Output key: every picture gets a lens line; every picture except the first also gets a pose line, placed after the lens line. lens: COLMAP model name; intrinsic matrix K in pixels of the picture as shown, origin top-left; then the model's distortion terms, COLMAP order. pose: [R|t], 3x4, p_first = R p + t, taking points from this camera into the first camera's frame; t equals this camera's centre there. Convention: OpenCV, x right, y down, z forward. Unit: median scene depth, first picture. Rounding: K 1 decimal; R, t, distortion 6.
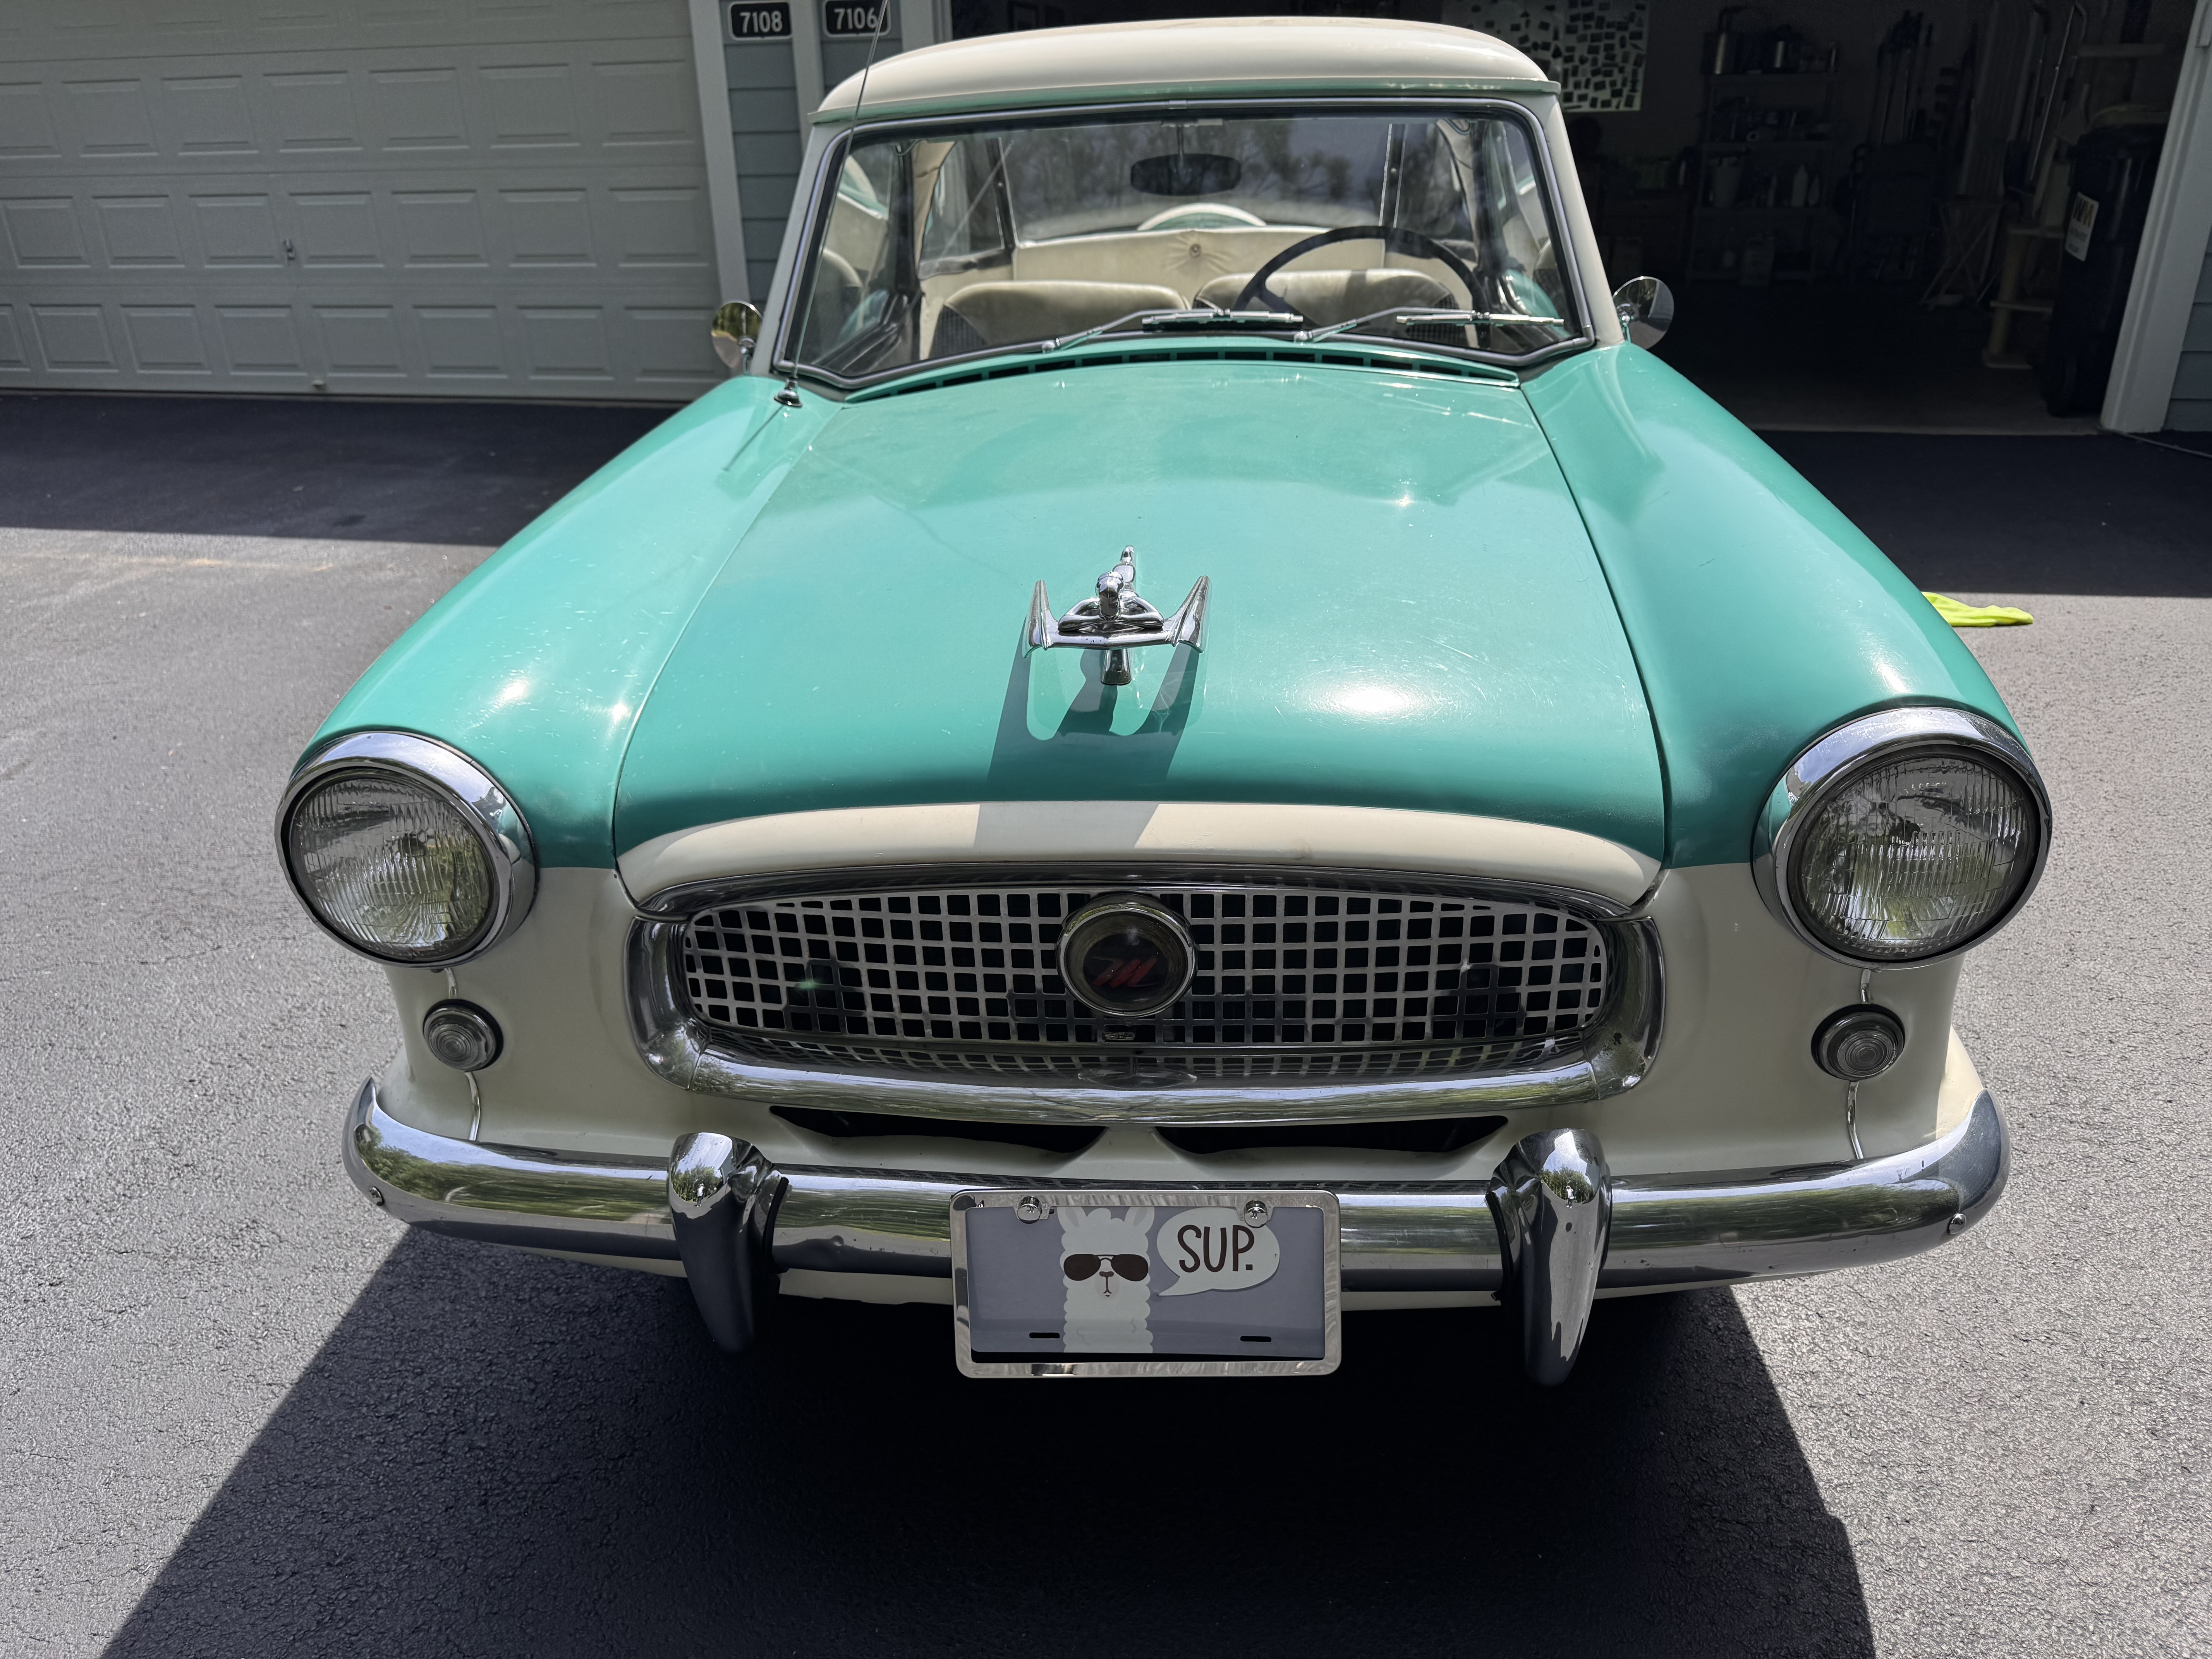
lens RADIAL K [[1593.4, 0, 1116.8], [0, 1593.4, 836.1], [0, 0, 1]] dist [0.085150, 0.000581]
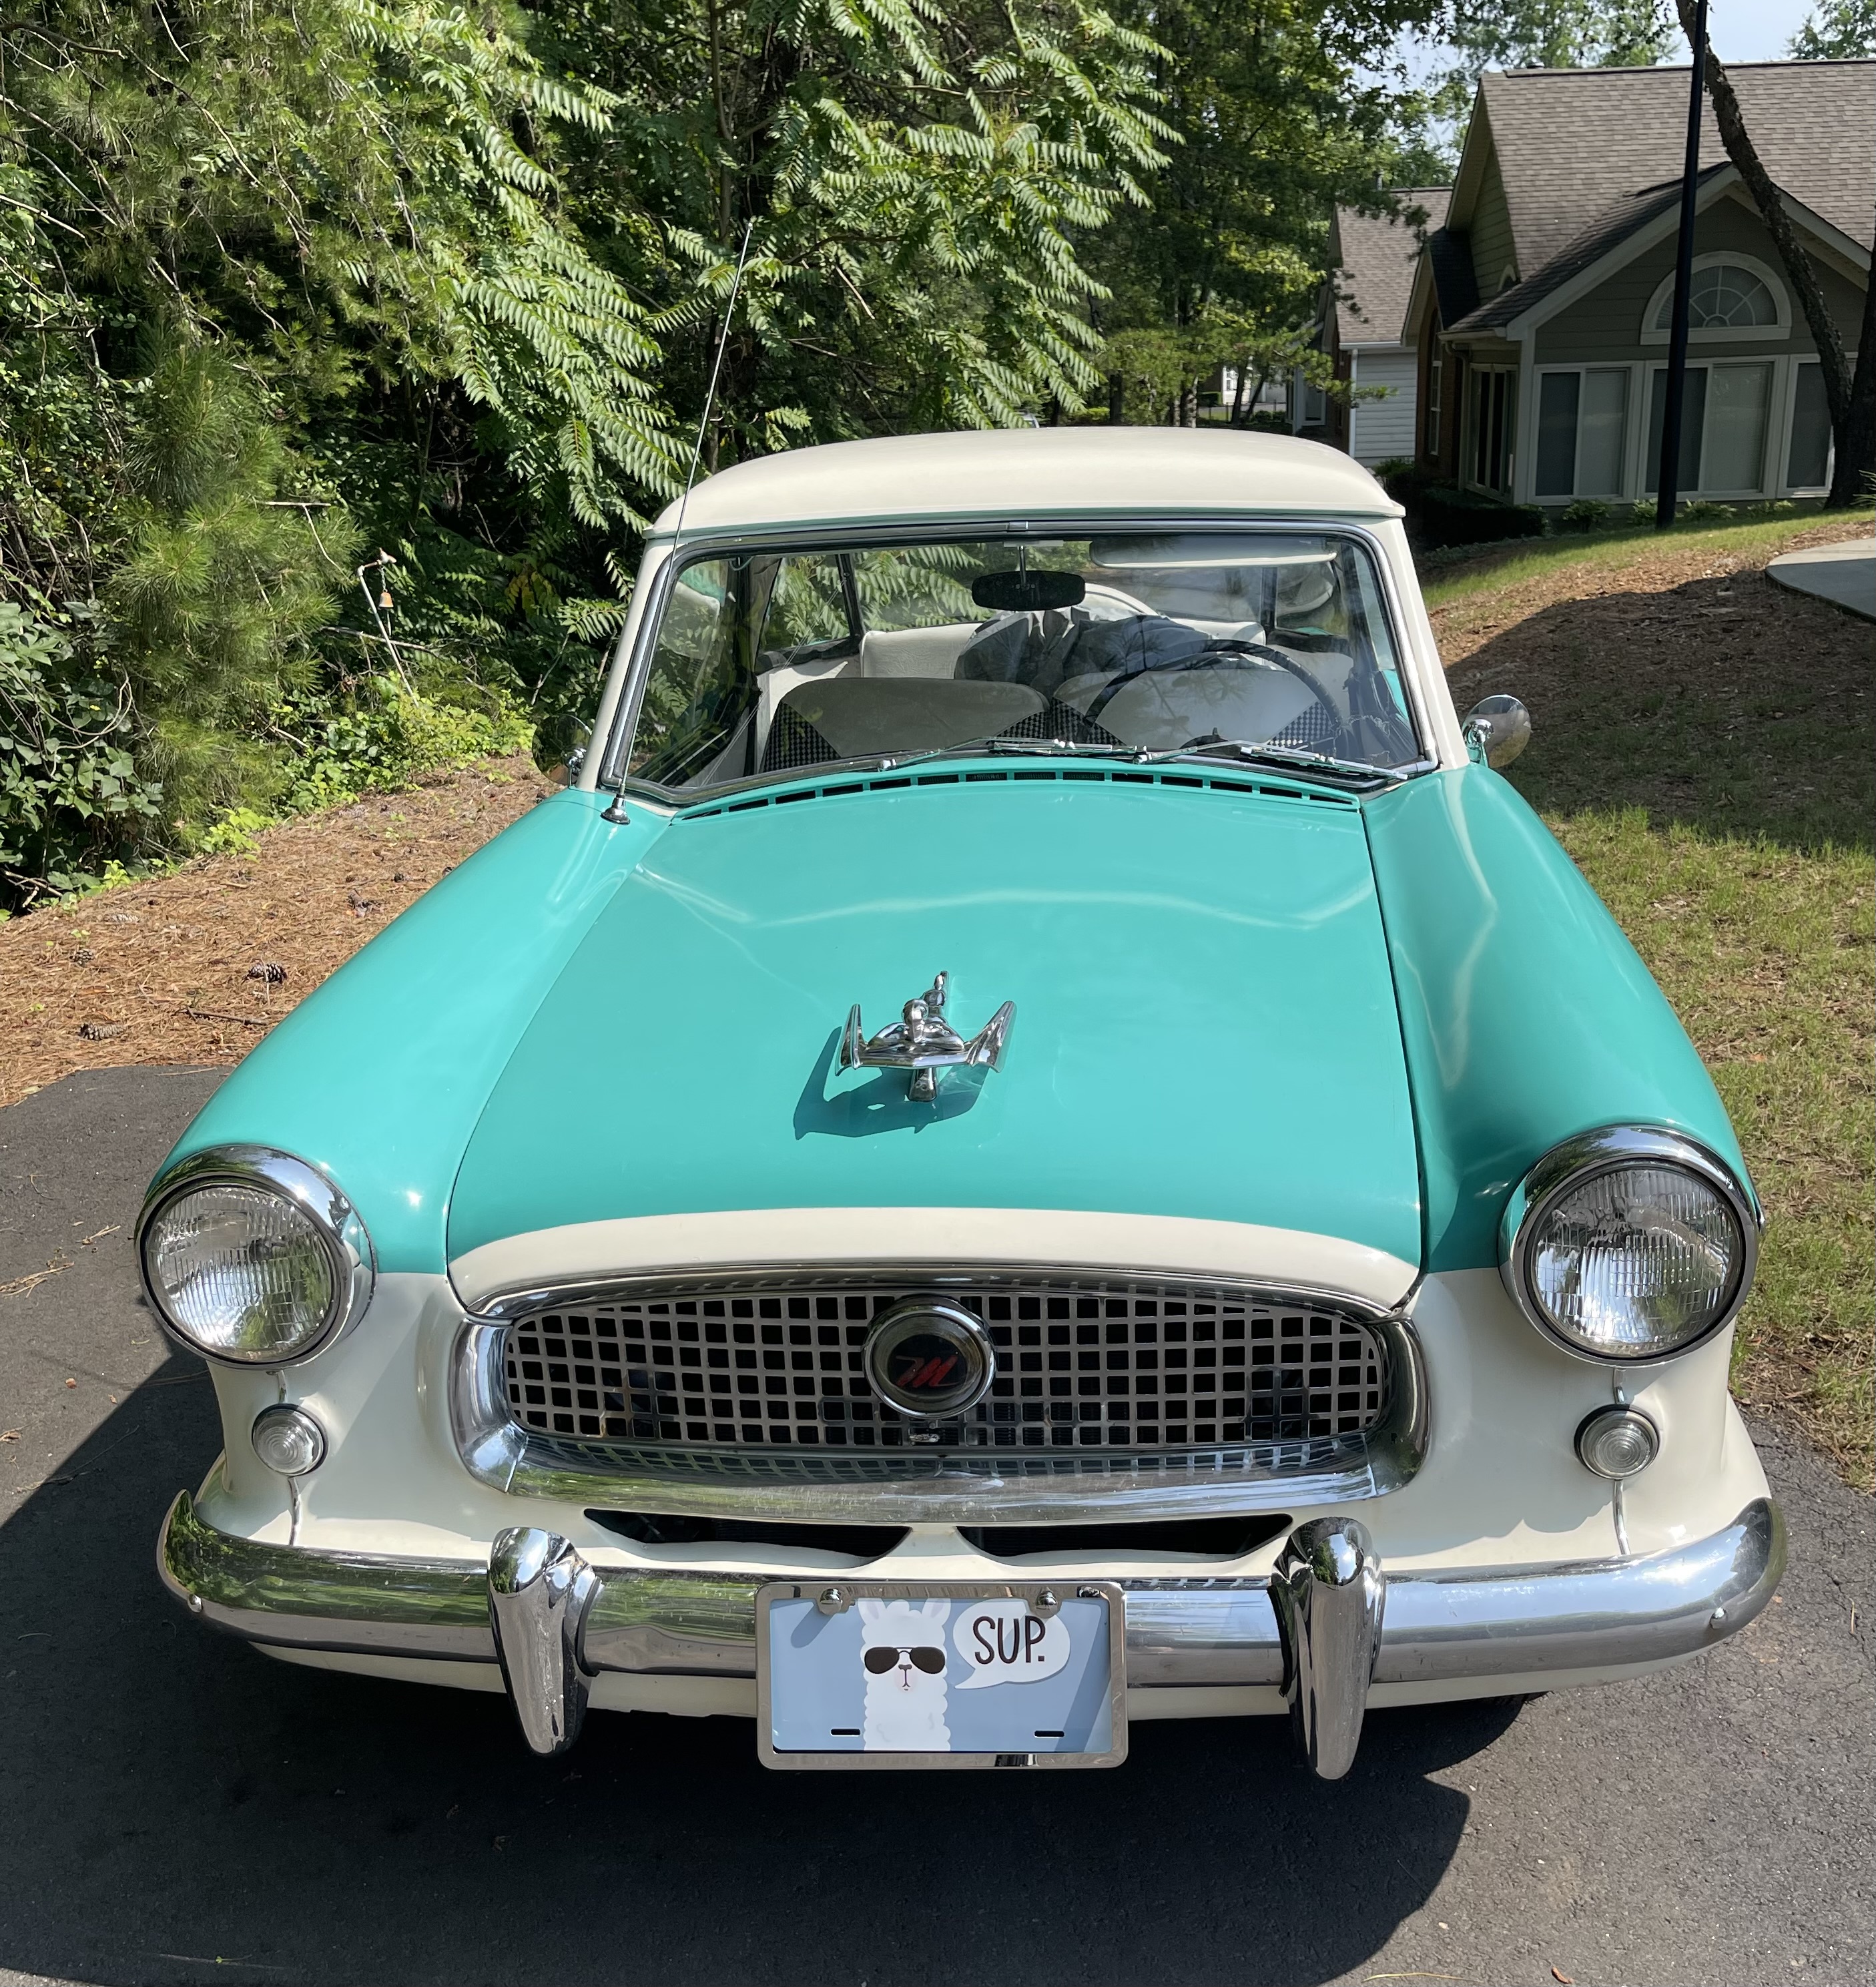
lens RADIAL K [[2247.6, 0, 934.1], [0, 2247.6, 992.5], [0, 0, 1]] dist [0.004452, 0.000000]
pose [[0.999128, 0.005069, -0.041437, 0.068892], [-0.011435, 0.987868, -0.154873, 0.066433], [0.040149, 0.155212, 0.987065, -0.488739]]
